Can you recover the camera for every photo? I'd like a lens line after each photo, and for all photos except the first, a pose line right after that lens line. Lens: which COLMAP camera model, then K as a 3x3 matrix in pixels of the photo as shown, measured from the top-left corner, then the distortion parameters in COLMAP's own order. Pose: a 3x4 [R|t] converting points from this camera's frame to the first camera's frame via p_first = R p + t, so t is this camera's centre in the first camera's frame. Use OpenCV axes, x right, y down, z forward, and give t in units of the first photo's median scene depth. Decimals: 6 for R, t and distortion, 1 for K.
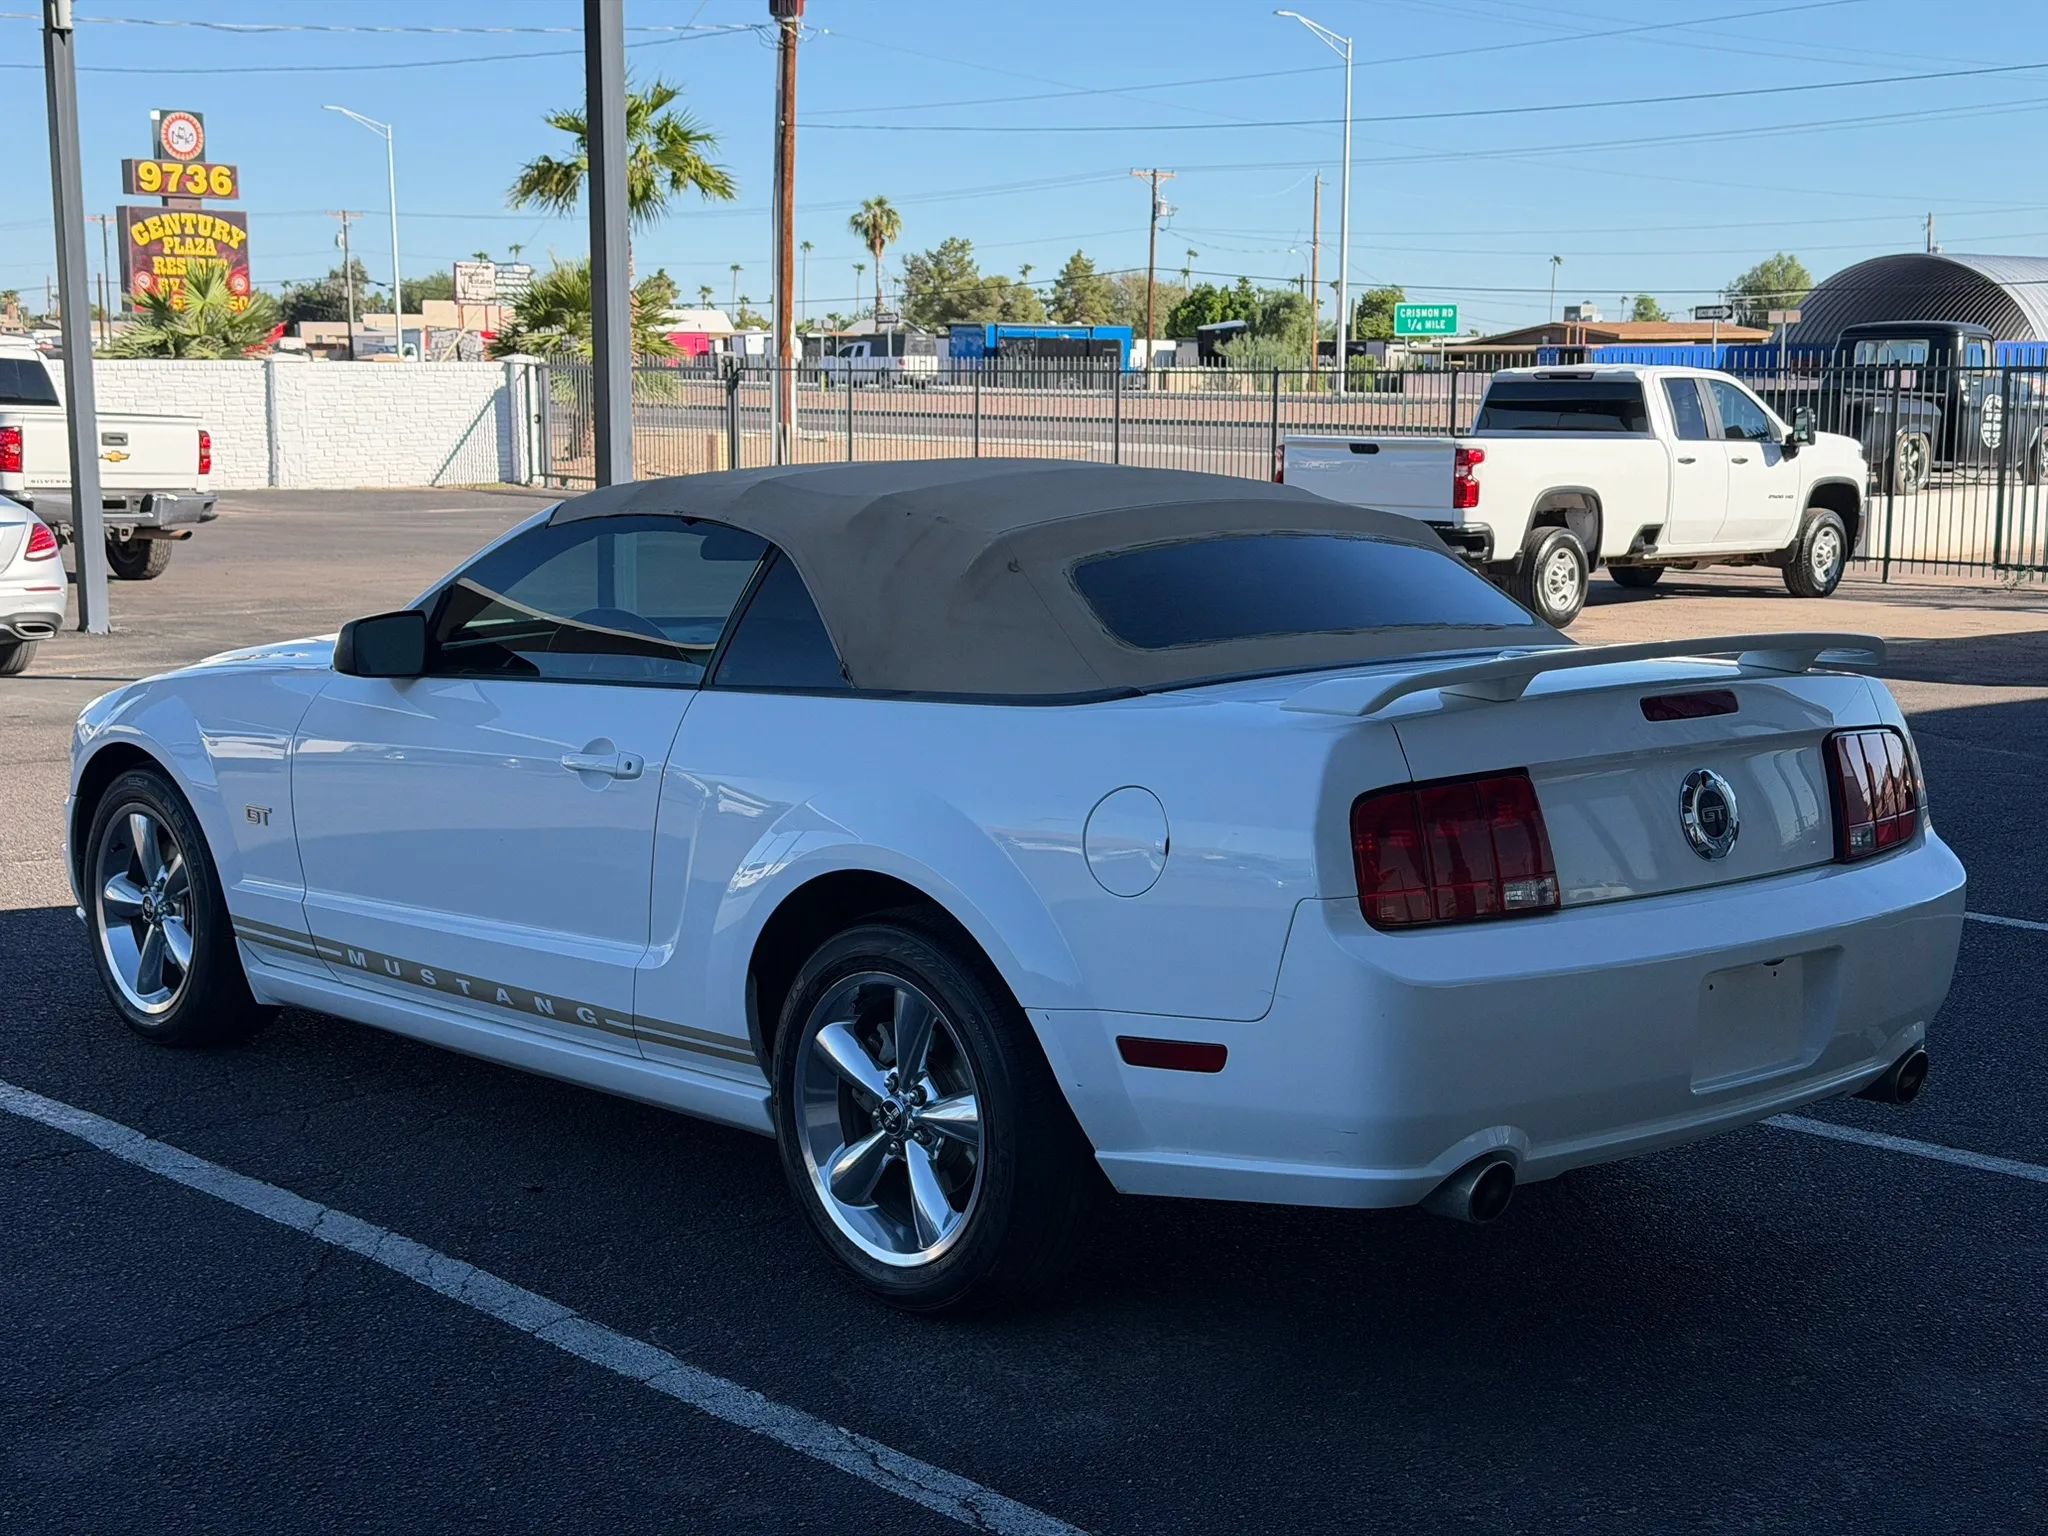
lens RADIAL K [[2847.1, 0, 1009.5], [0, 2847.1, 796.5], [0, 0, 1]] dist [0.112021, 0.000000]
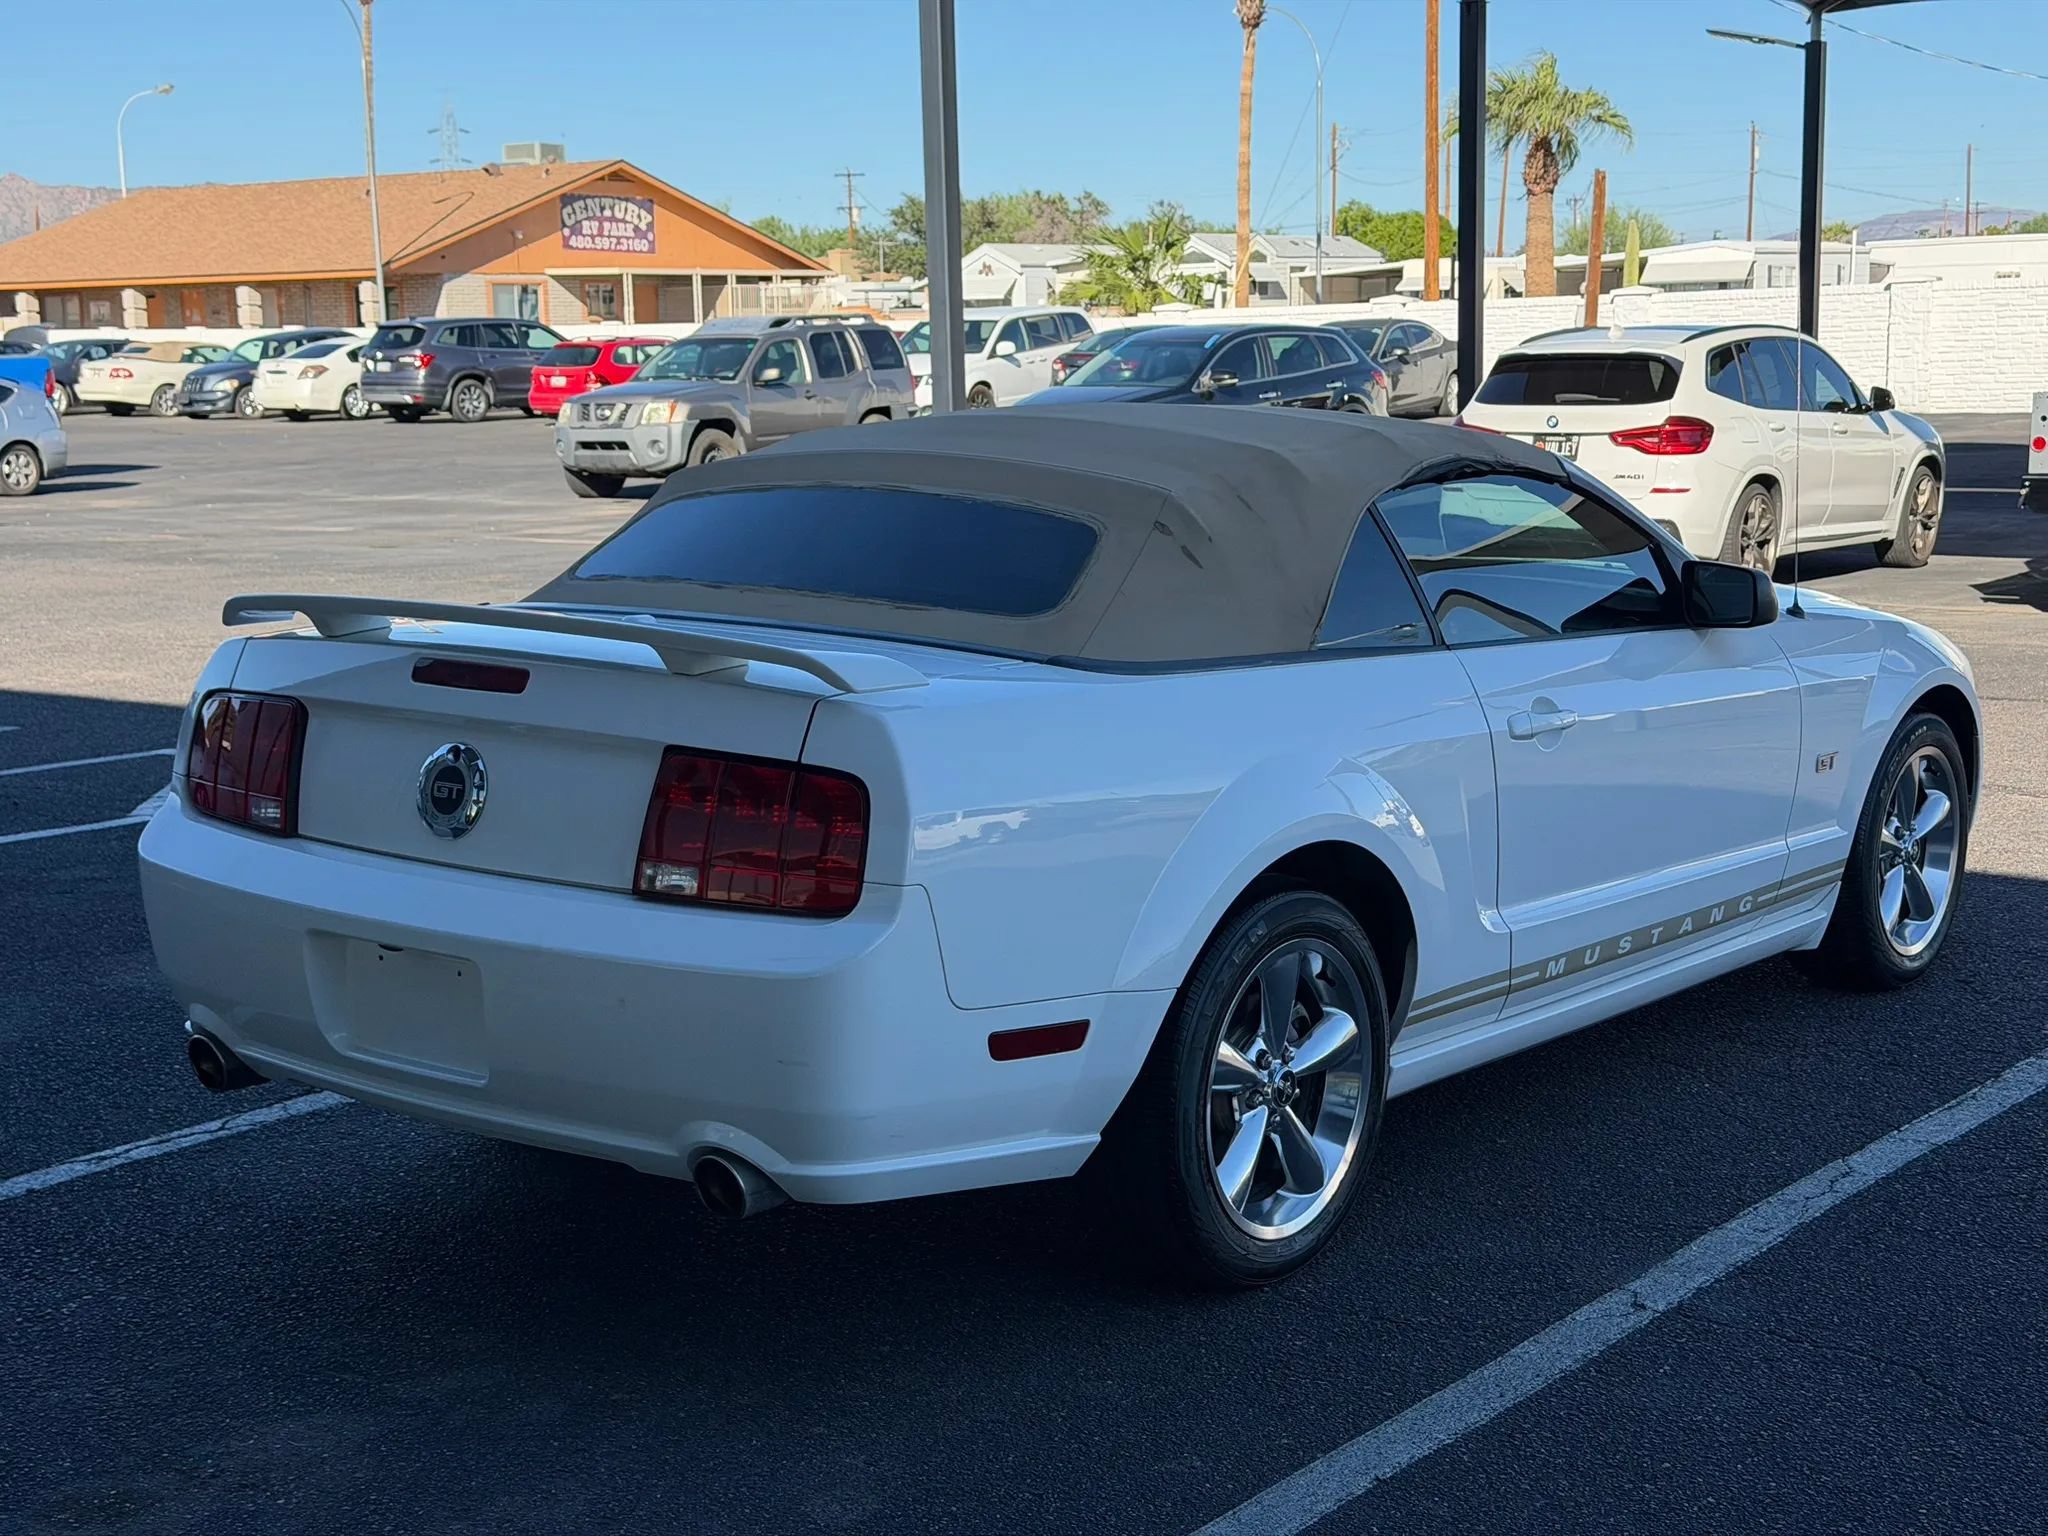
lens RADIAL K [[2847.1, 0, 1043.1], [0, 2847.1, 784.5], [0, 0, 1]] dist [0.112021, 0.000000]
pose [[0.166253, 0.149361, -0.974706, 0.262172], [-0.124156, 0.983766, 0.129572, -0.031209], [0.978236, 0.099474, 0.182098, 0.222382]]
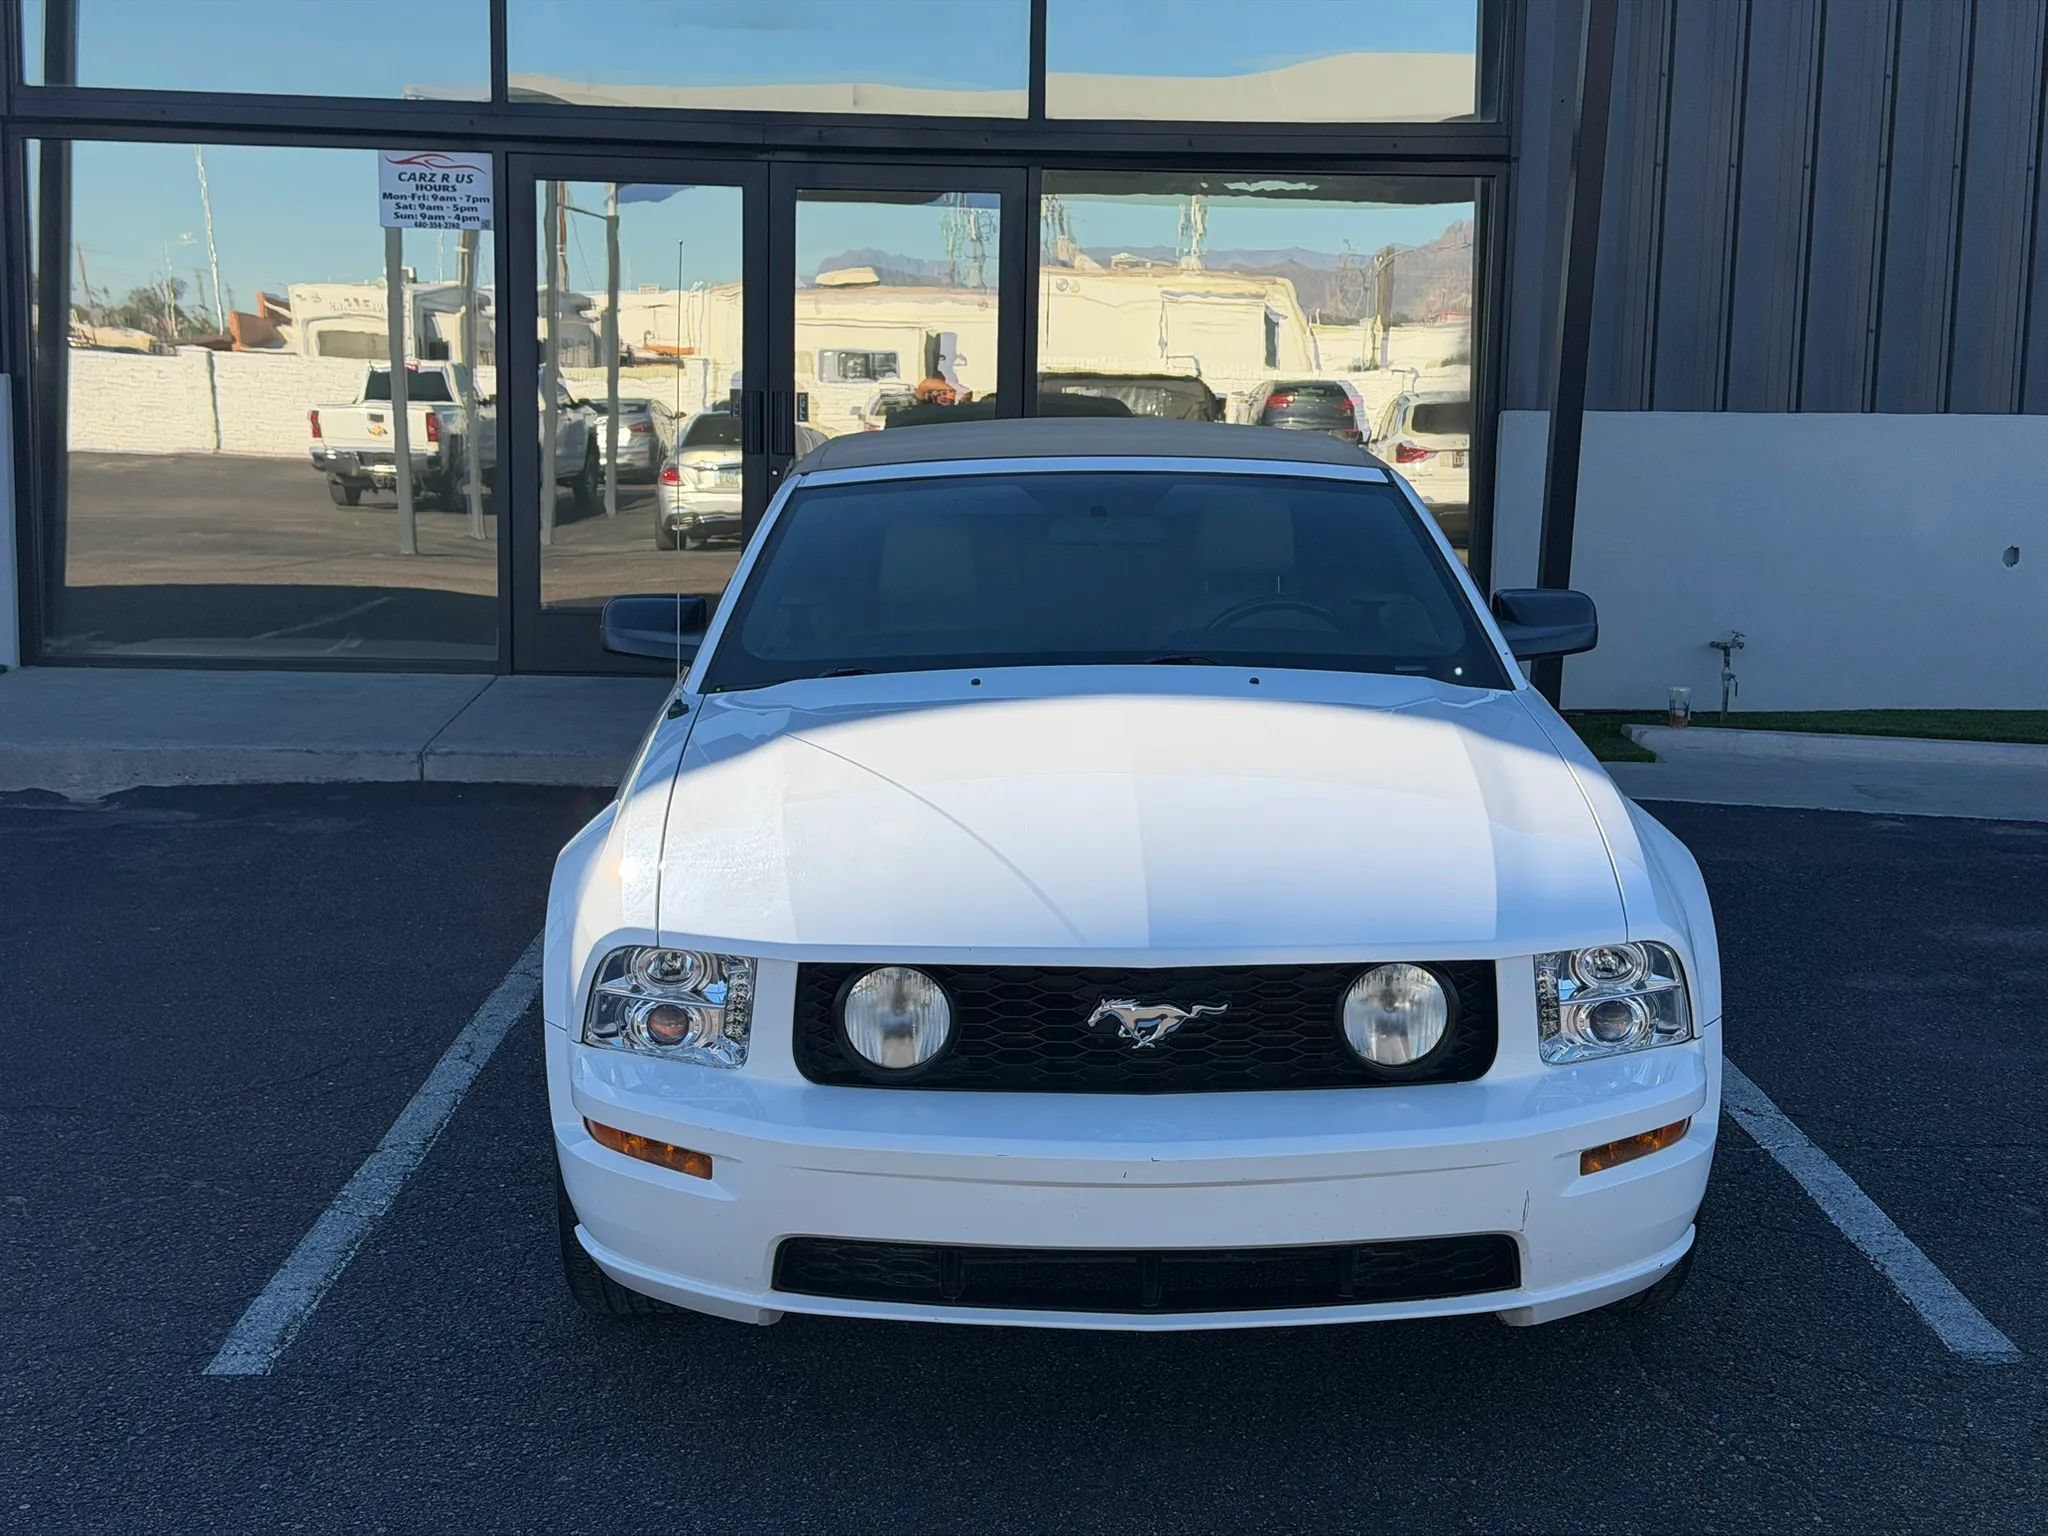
lens RADIAL K [[2843.8, 0, 1029.5], [0, 2843.8, 777.6], [0, 0, 1]] dist [0.111543, 0.000000]
pose [[-0.744527, -0.106488, 0.659045, -0.205600], [0.081971, 0.965144, 0.248550, -0.072222], [-0.662541, 0.239075, -0.709847, 0.507670]]
